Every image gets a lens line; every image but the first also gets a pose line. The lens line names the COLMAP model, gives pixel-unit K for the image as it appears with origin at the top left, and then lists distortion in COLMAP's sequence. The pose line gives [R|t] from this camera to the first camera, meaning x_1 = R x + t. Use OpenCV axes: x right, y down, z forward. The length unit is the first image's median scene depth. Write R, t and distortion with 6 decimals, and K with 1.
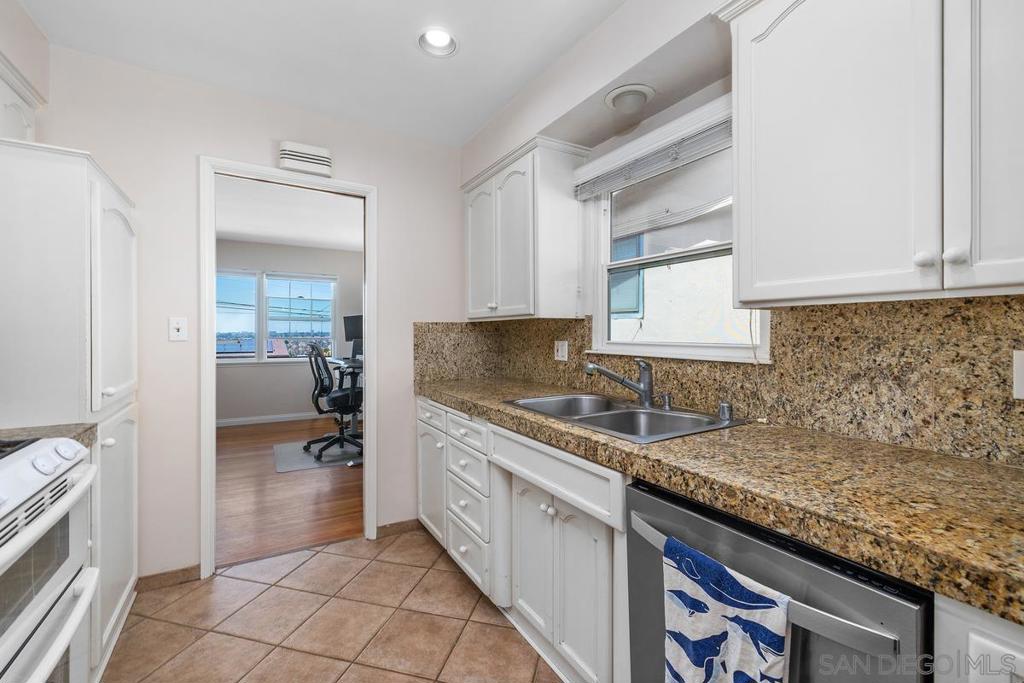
lens RADIAL K [[439.0, 0, 512.8], [0, 439.0, 335.4], [0, 0, 1]] dist [0.009009, -0.000108]
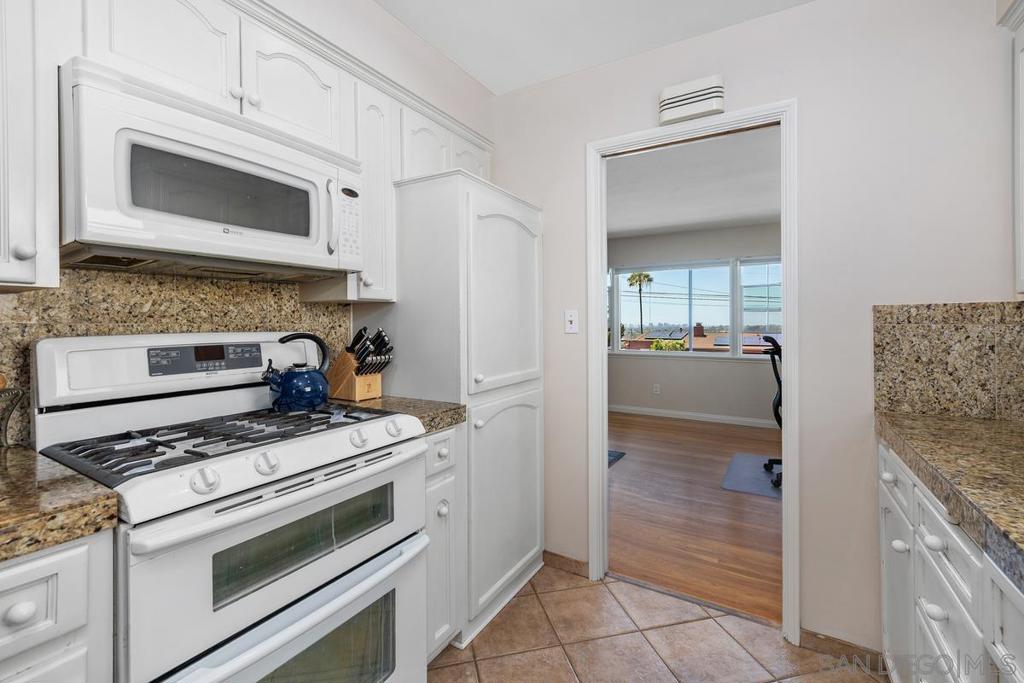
lens RADIAL K [[452.5, 0, 512.8], [0, 452.5, 327.1], [0, 0, 1]] dist [0.012302, 0.000165]
pose [[0.473457, 0.001273, -0.880816, 0.093520], [-0.002893, 0.999996, -0.000110, -0.001161], [0.880812, 0.002600, 0.473459, 0.373812]]
